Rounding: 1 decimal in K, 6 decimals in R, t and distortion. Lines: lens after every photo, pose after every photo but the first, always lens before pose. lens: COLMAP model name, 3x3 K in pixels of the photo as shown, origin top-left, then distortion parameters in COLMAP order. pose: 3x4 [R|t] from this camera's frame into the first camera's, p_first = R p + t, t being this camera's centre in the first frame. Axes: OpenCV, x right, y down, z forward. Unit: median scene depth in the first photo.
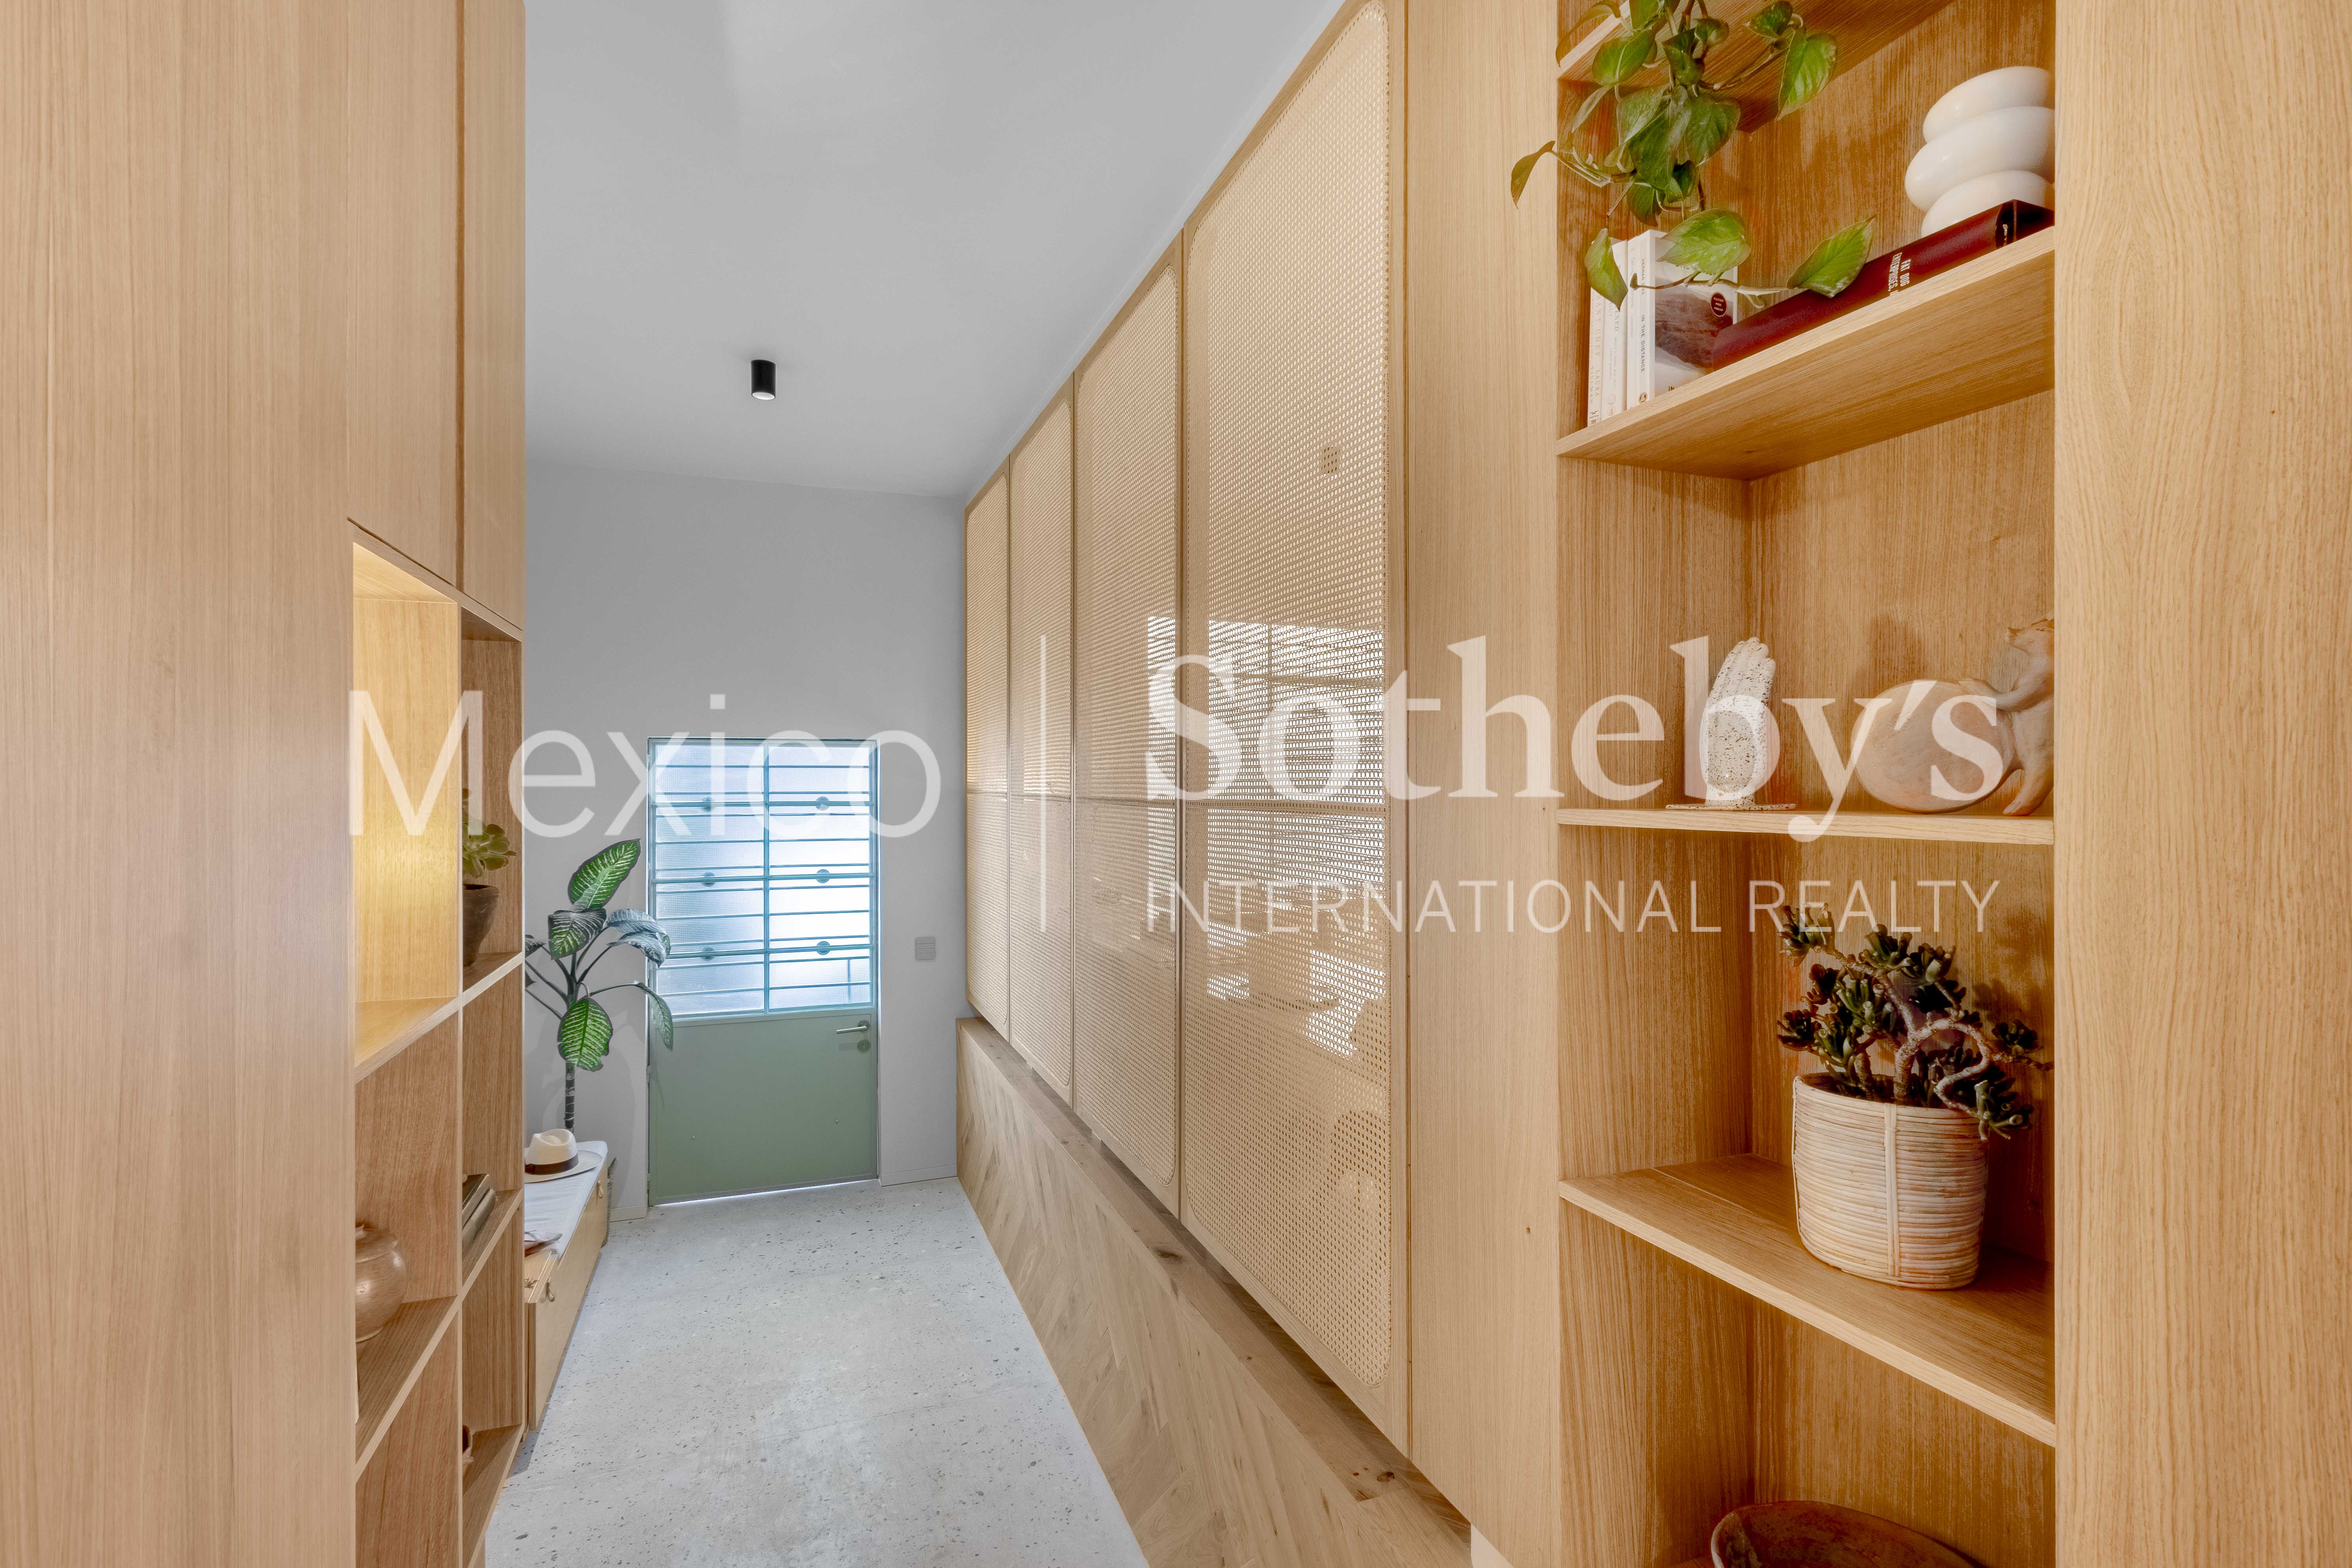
lens RADIAL K [[1099.7, 0, 1176.6], [0, 1099.7, 778.9], [0, 0, 1]] dist [0.003382, -0.000843]
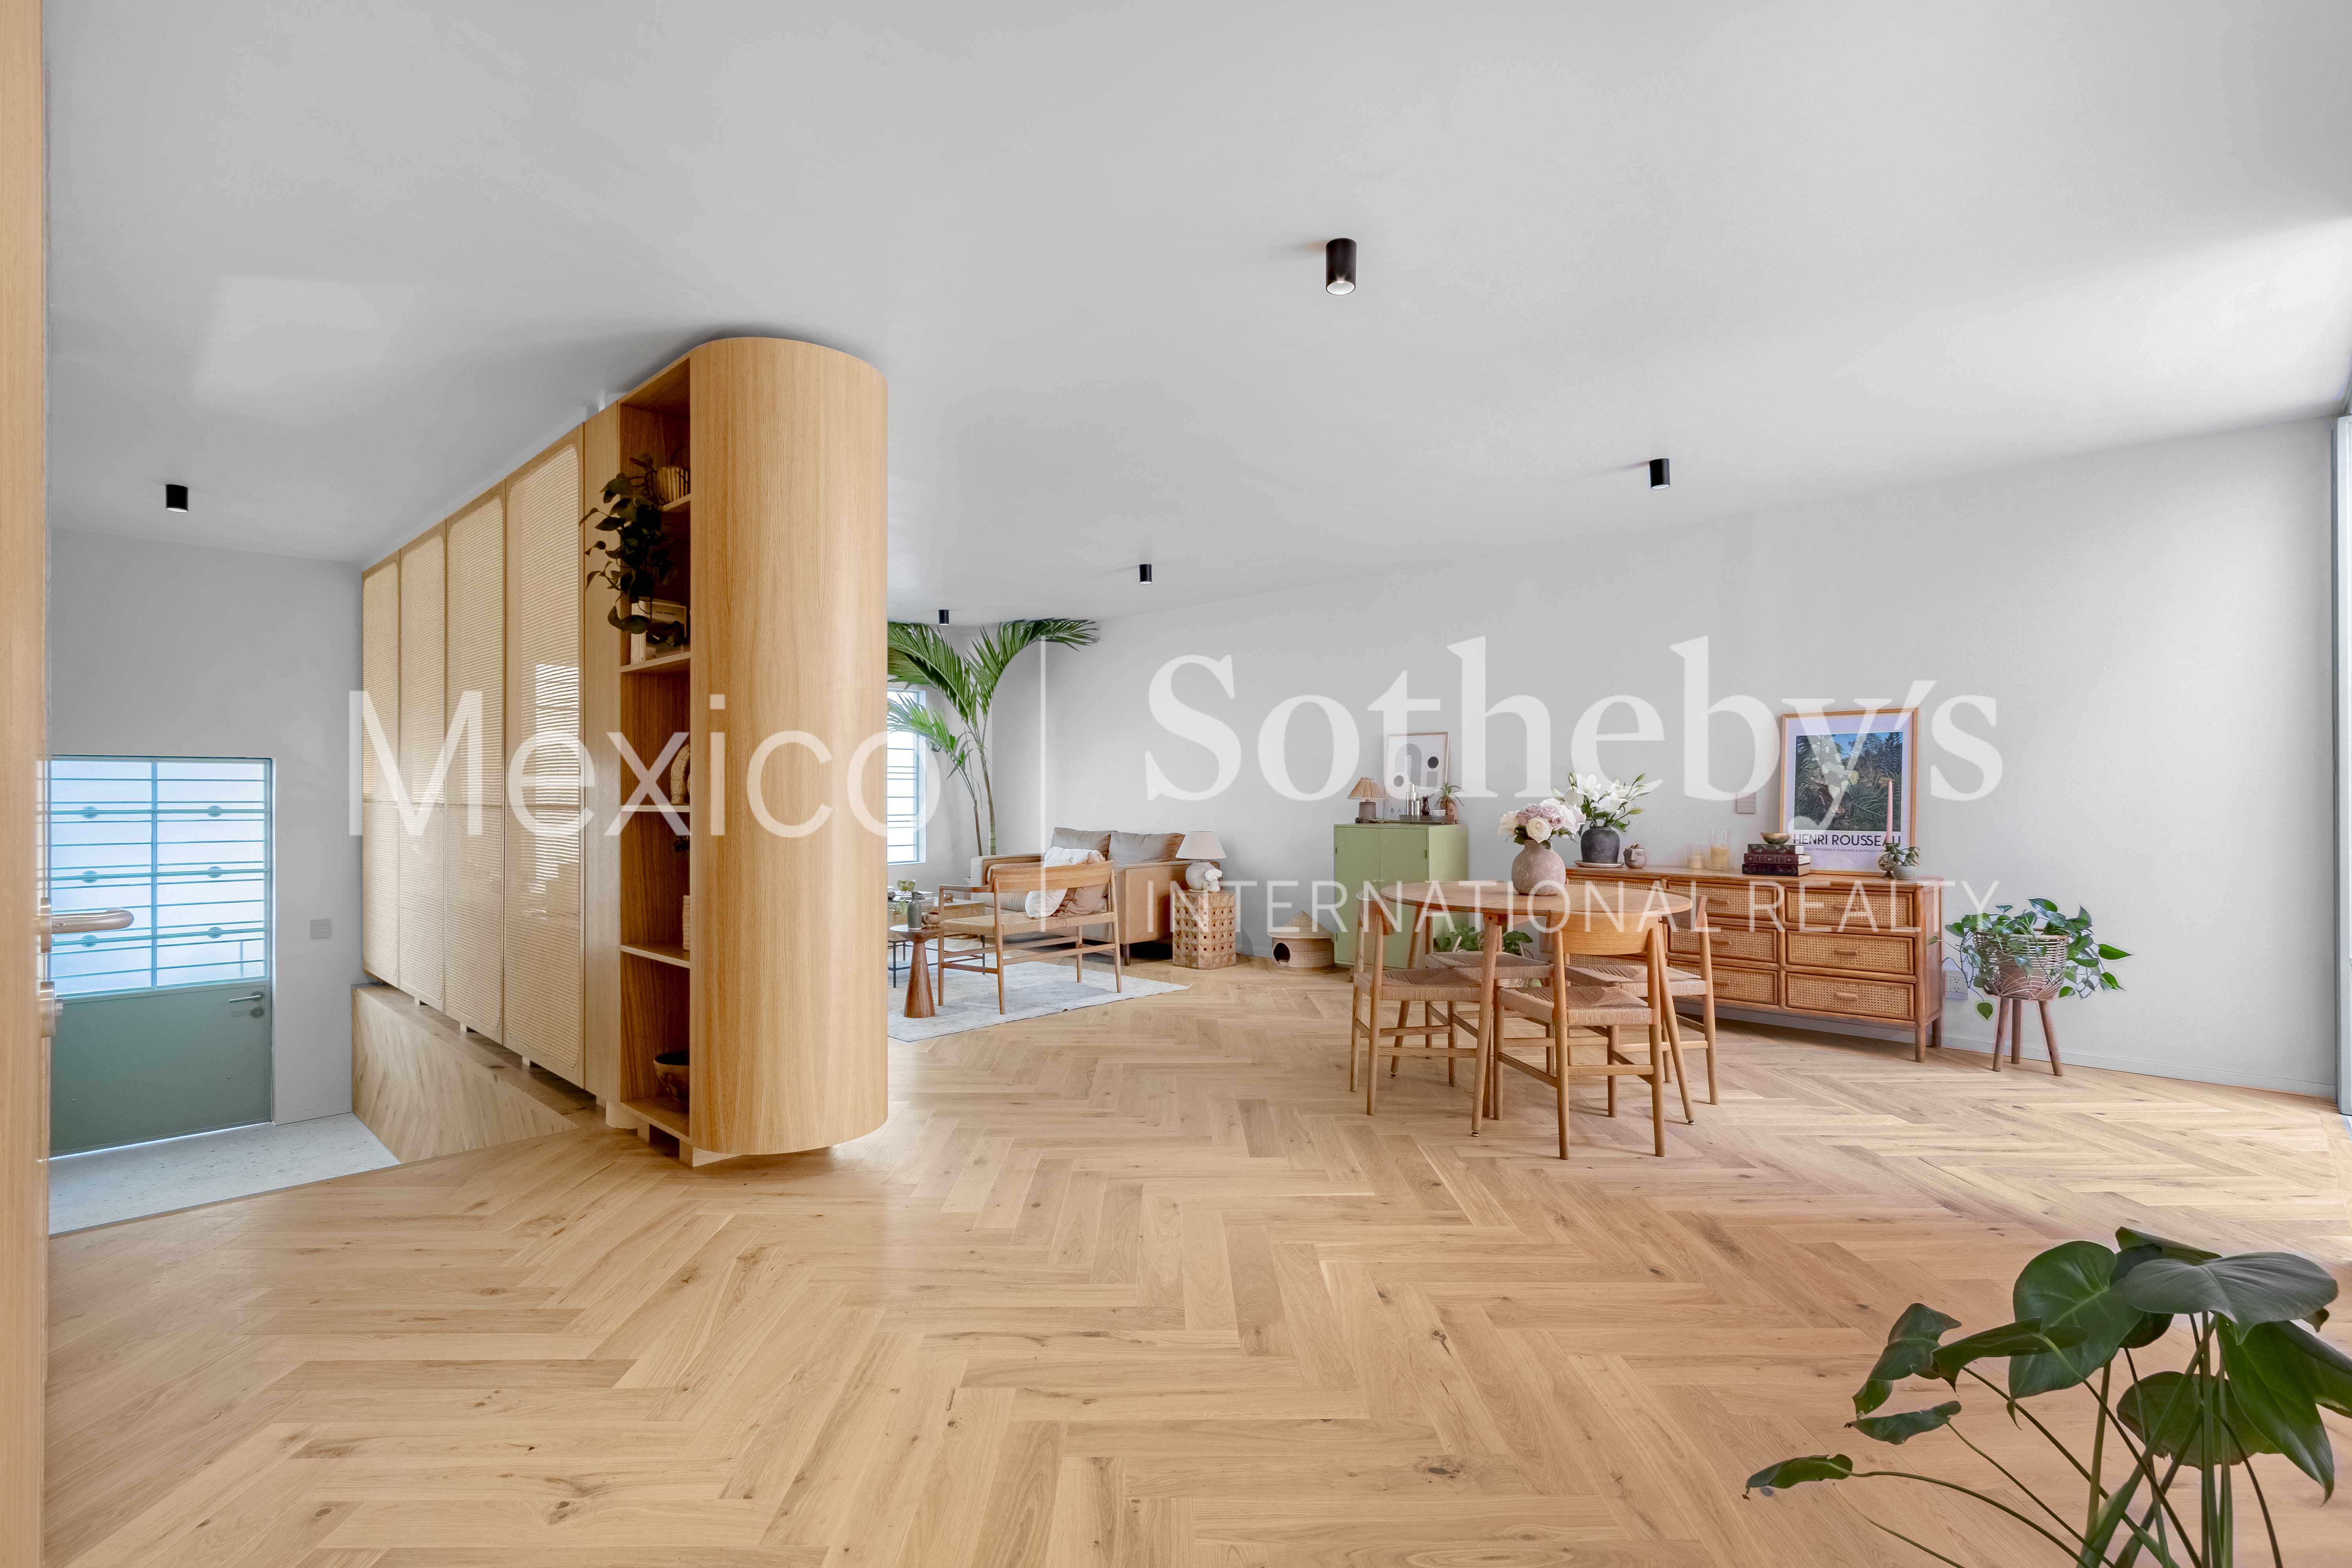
lens RADIAL K [[1099.7, 0, 1173.4], [0, 1099.7, 785.8], [0, 0, 1]] dist [0.003382, -0.000843]
pose [[0.906021, 0.002510, 0.423224, 0.117370], [-0.001856, 0.999996, -0.001959, -0.005060], [-0.423228, 0.000989, 0.906023, -0.536971]]
